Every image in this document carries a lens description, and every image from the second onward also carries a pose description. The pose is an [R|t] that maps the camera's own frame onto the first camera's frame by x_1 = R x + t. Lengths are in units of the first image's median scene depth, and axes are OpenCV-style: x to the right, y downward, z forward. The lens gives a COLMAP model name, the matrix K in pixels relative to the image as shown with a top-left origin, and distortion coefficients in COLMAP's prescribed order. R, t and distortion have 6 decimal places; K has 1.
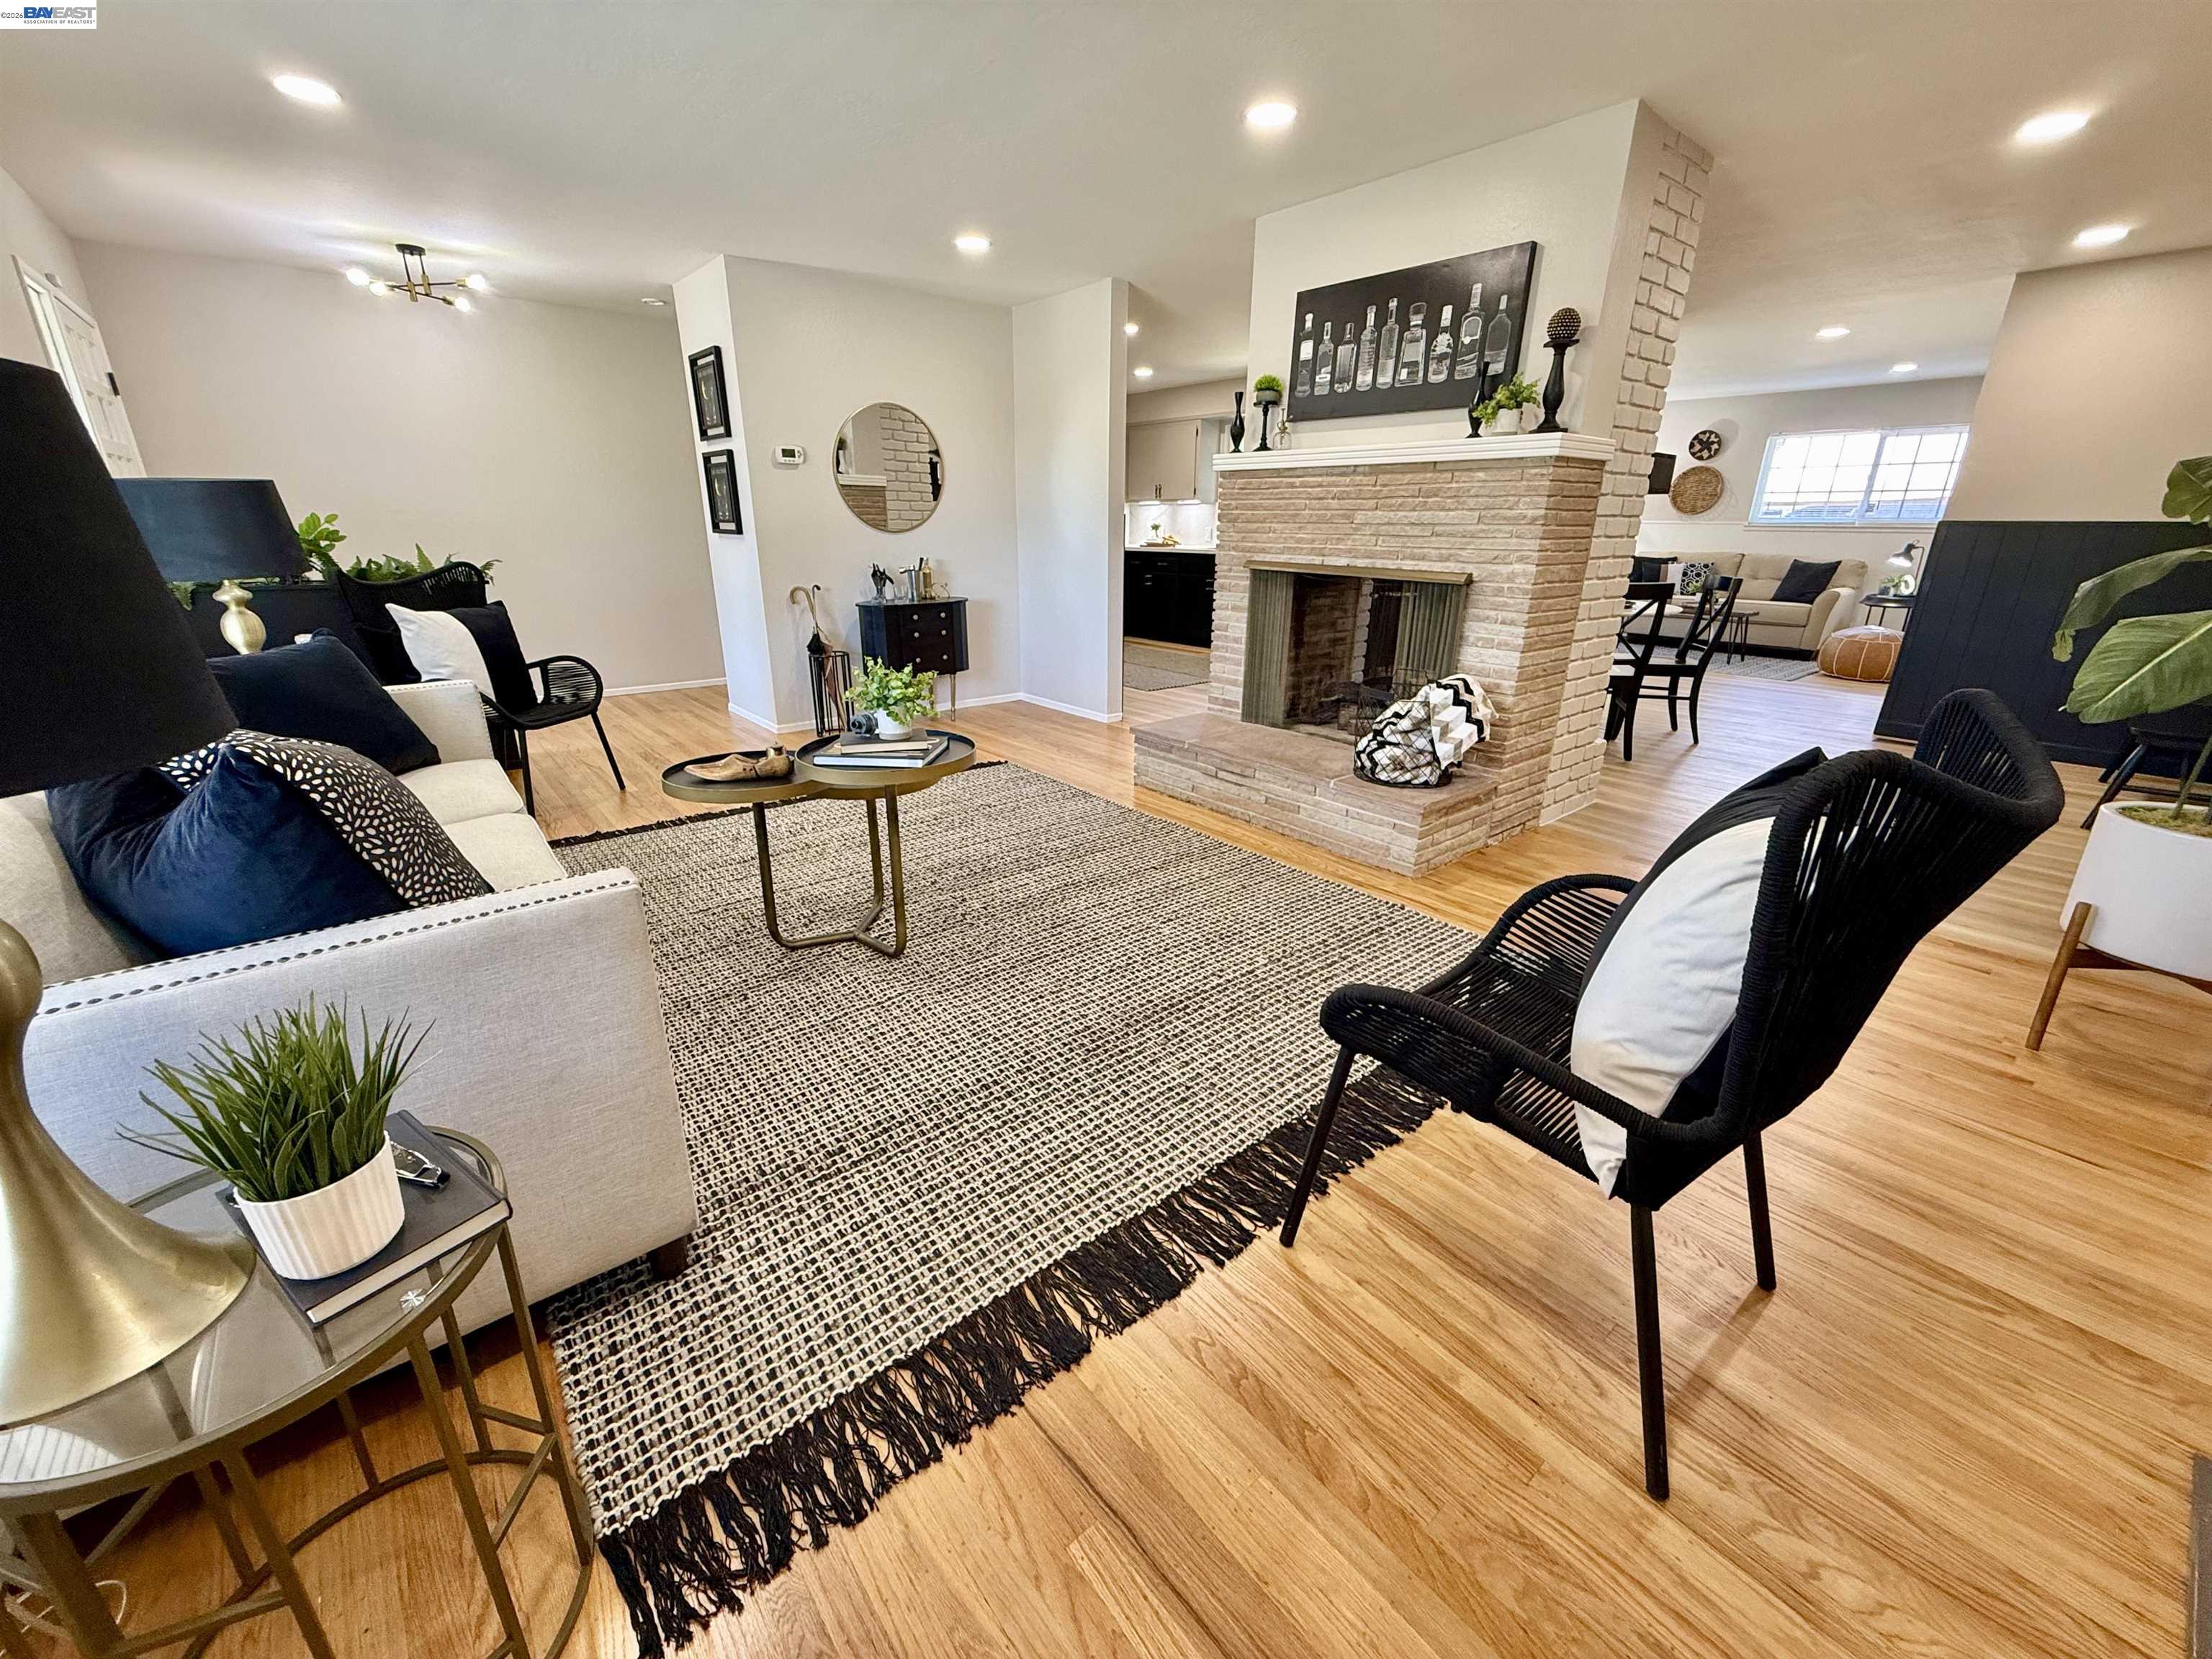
lens RADIAL K [[888.0, 0, 1106.0], [0, 888.0, 829.5], [0, 0, 1]] dist [0.001326, 0.000463]
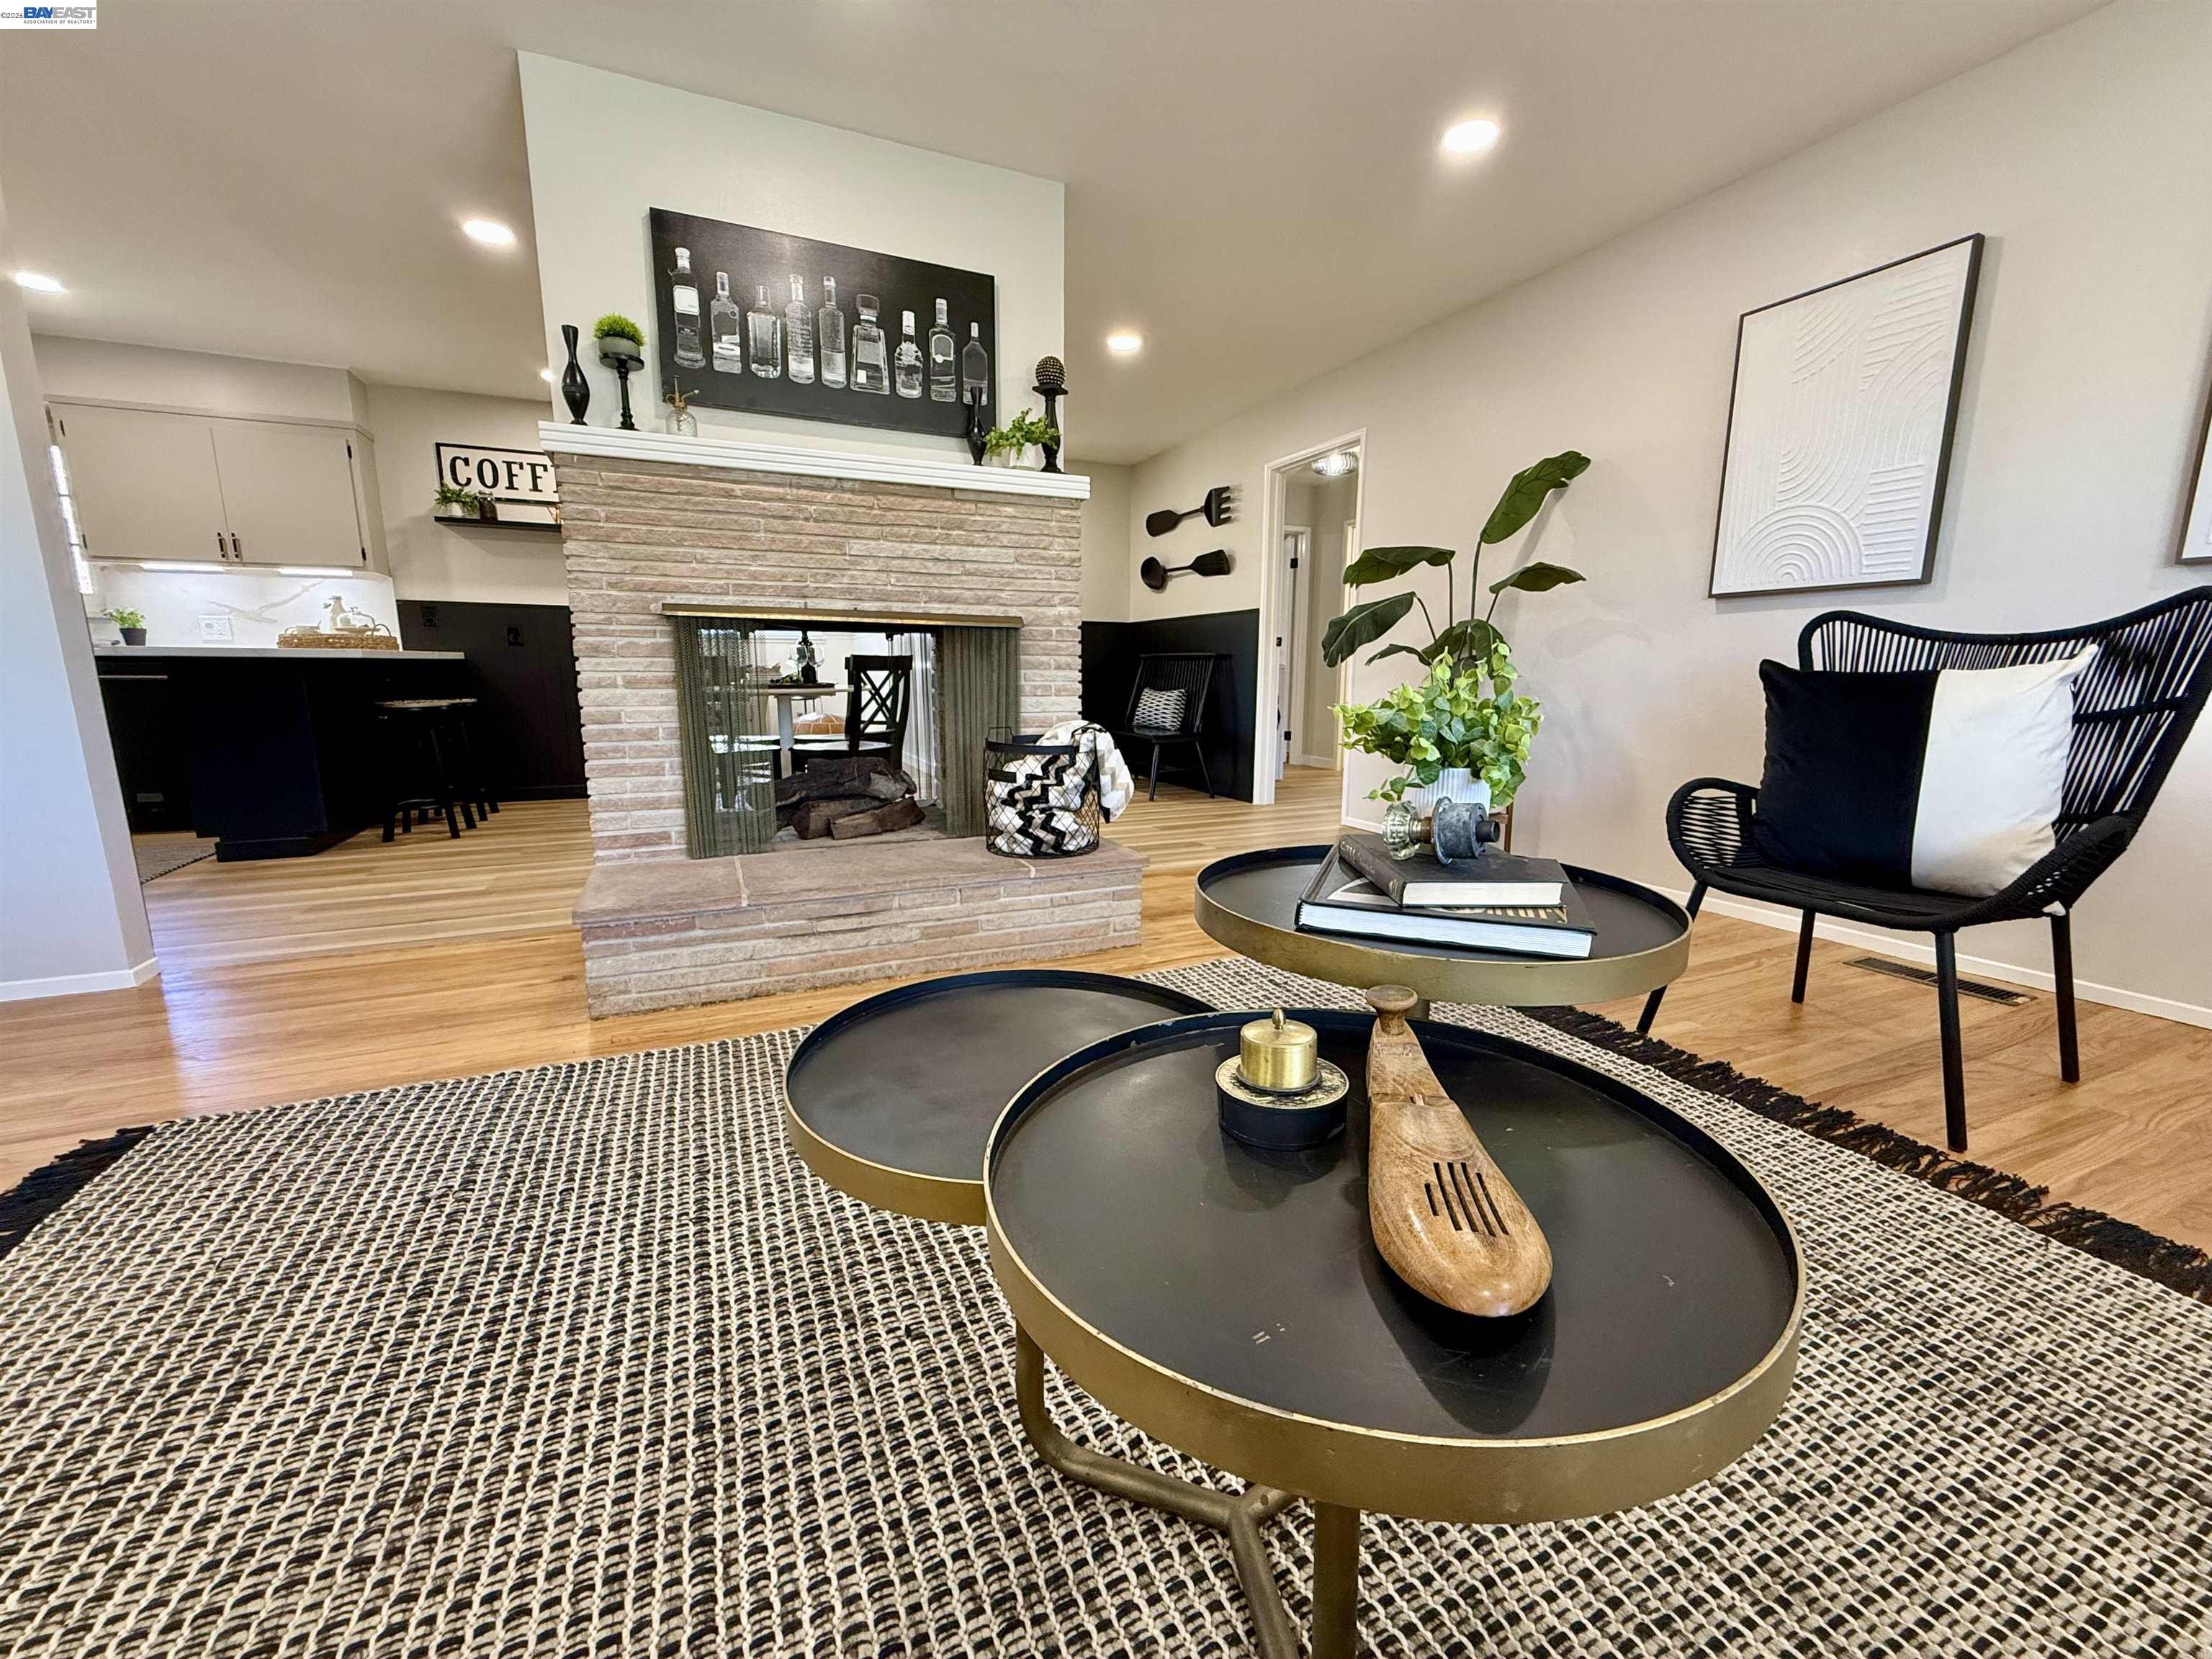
lens RADIAL K [[879.9, 0, 1103.6], [0, 879.9, 830.2], [0, 0, 1]] dist [-0.001351, 0.000347]
pose [[0.259907, -0.180940, 0.948530, -0.358141], [0.318087, 0.943507, 0.092823, -0.109682], [-0.911740, 0.277590, 0.302779, 0.560534]]
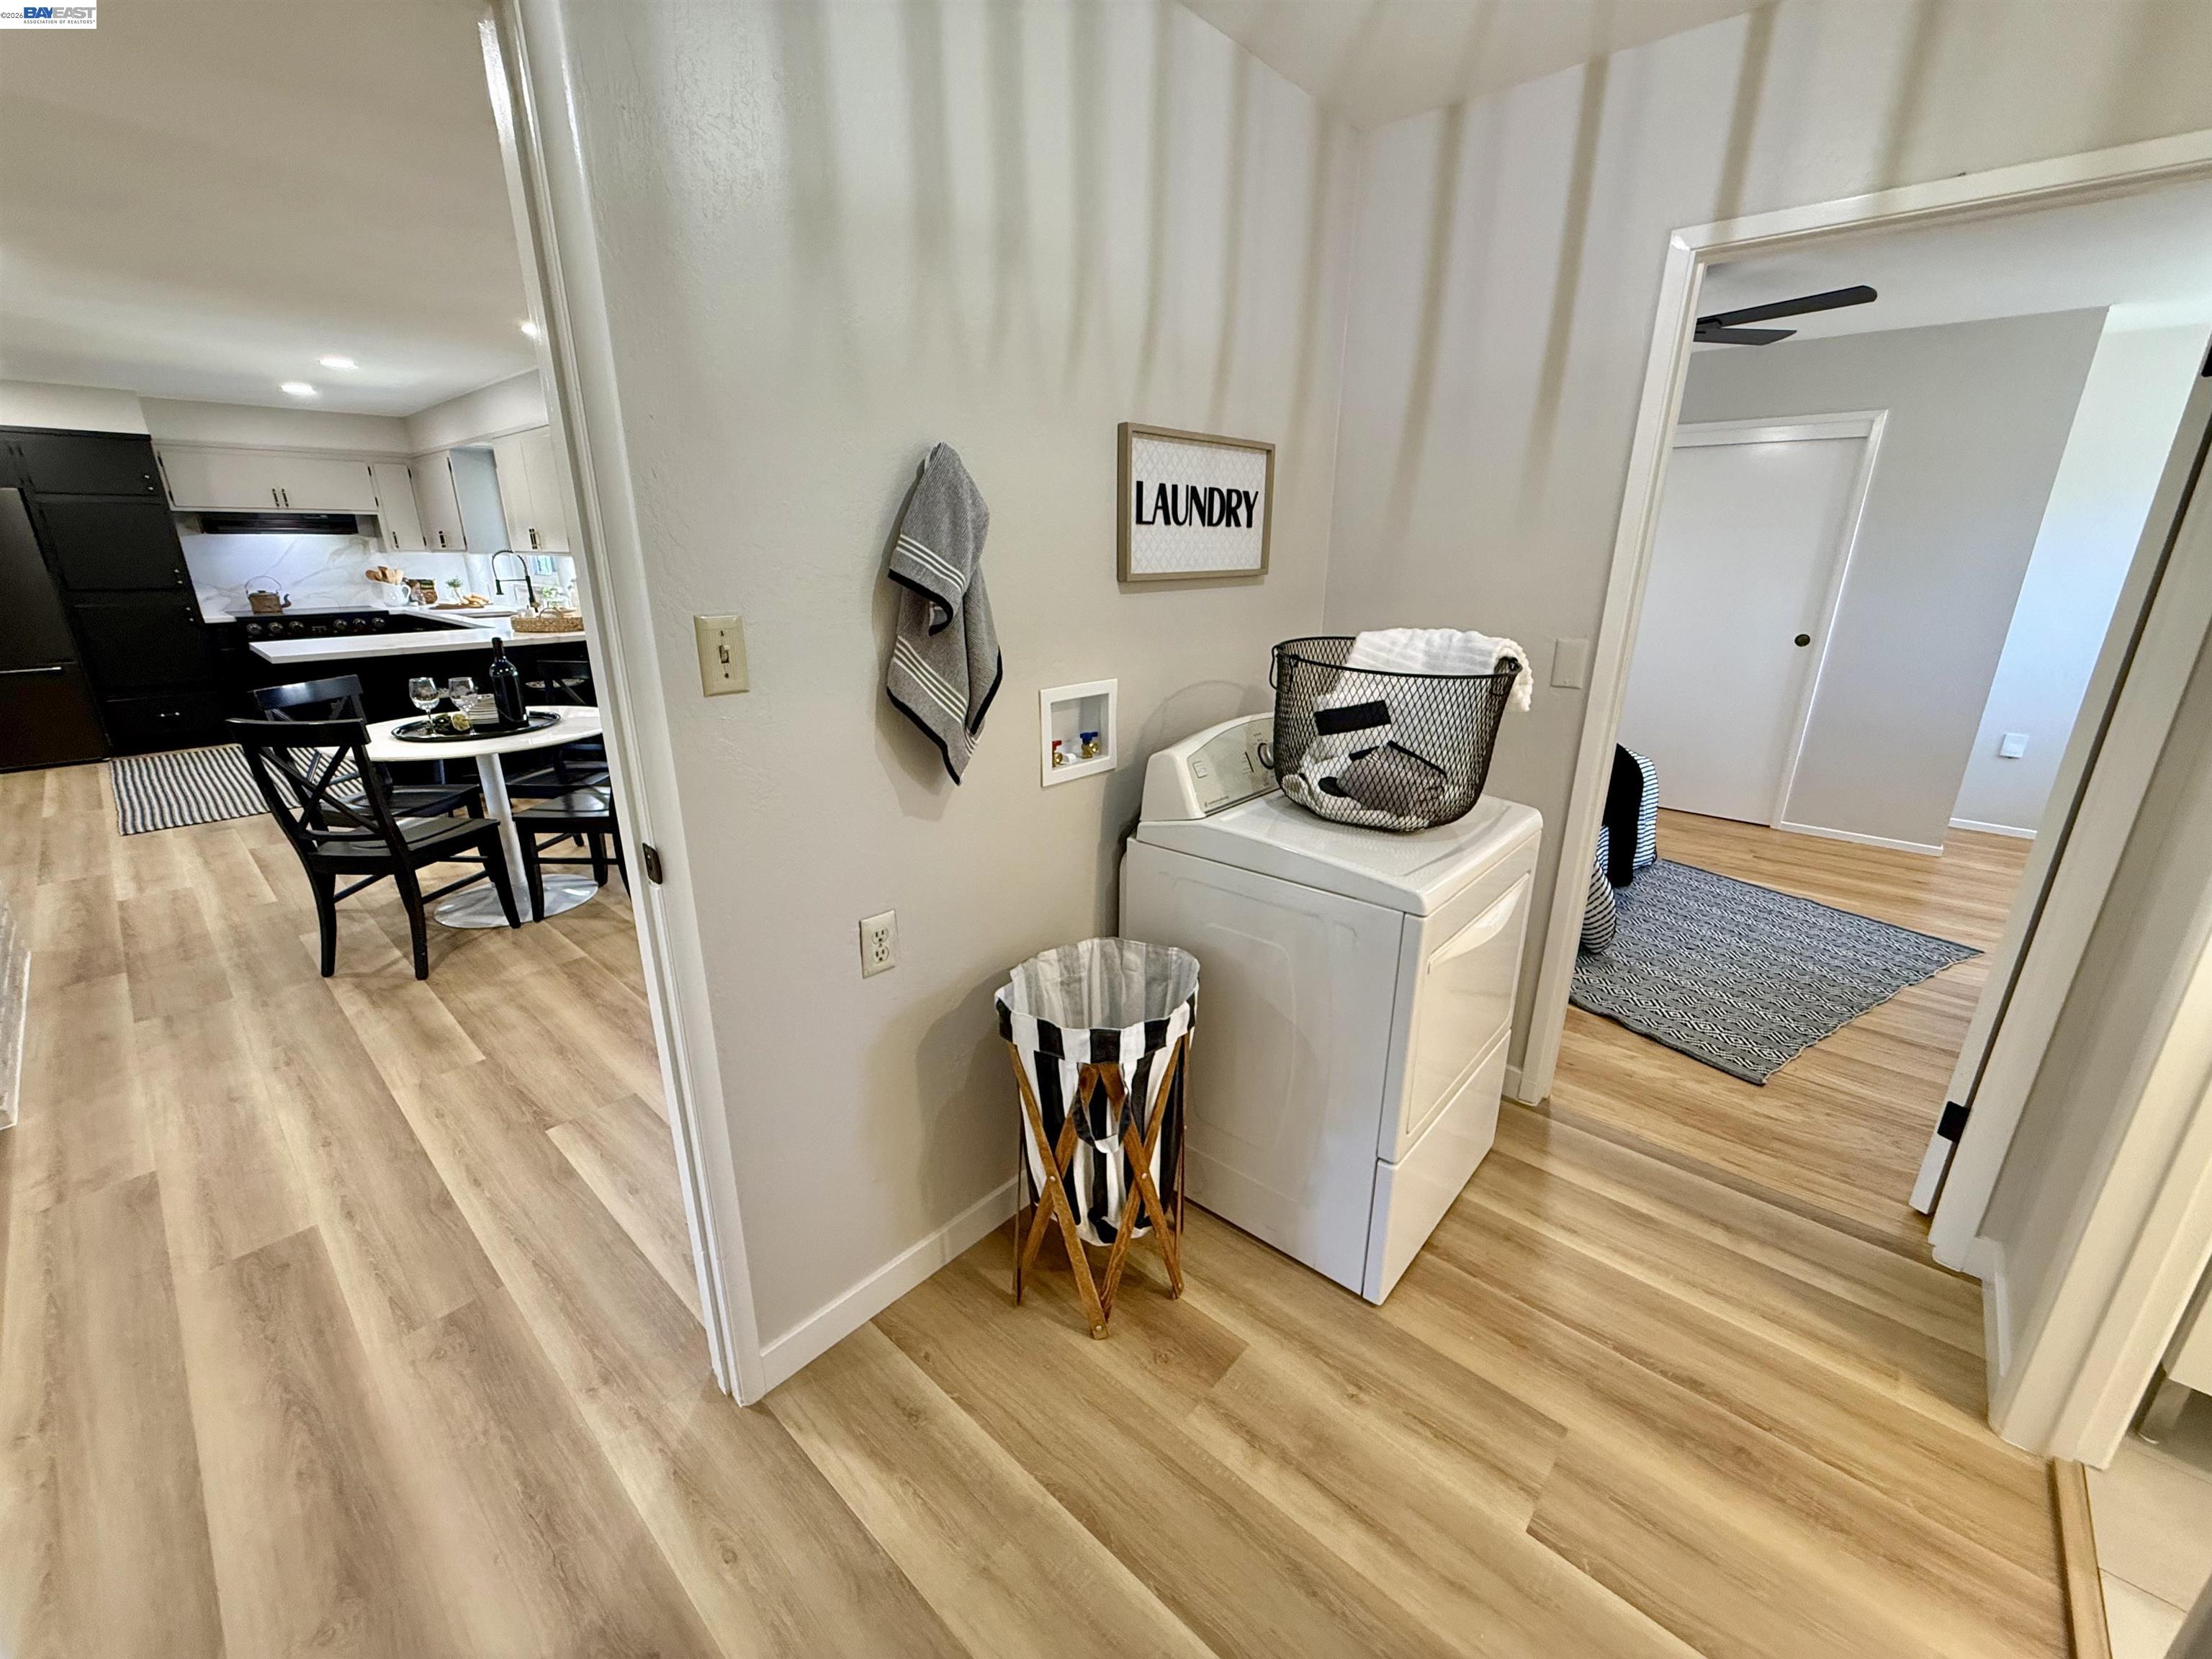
lens RADIAL K [[888.0, 0, 1106.0], [0, 888.0, 829.5], [0, 0, 1]] dist [0.001326, 0.000463]
pose [[0.990064, -0.048428, 0.132016, 1.135028], [0.051485, 0.998477, -0.019840, -0.167079], [-0.130854, 0.026439, 0.991049, 0.317804]]
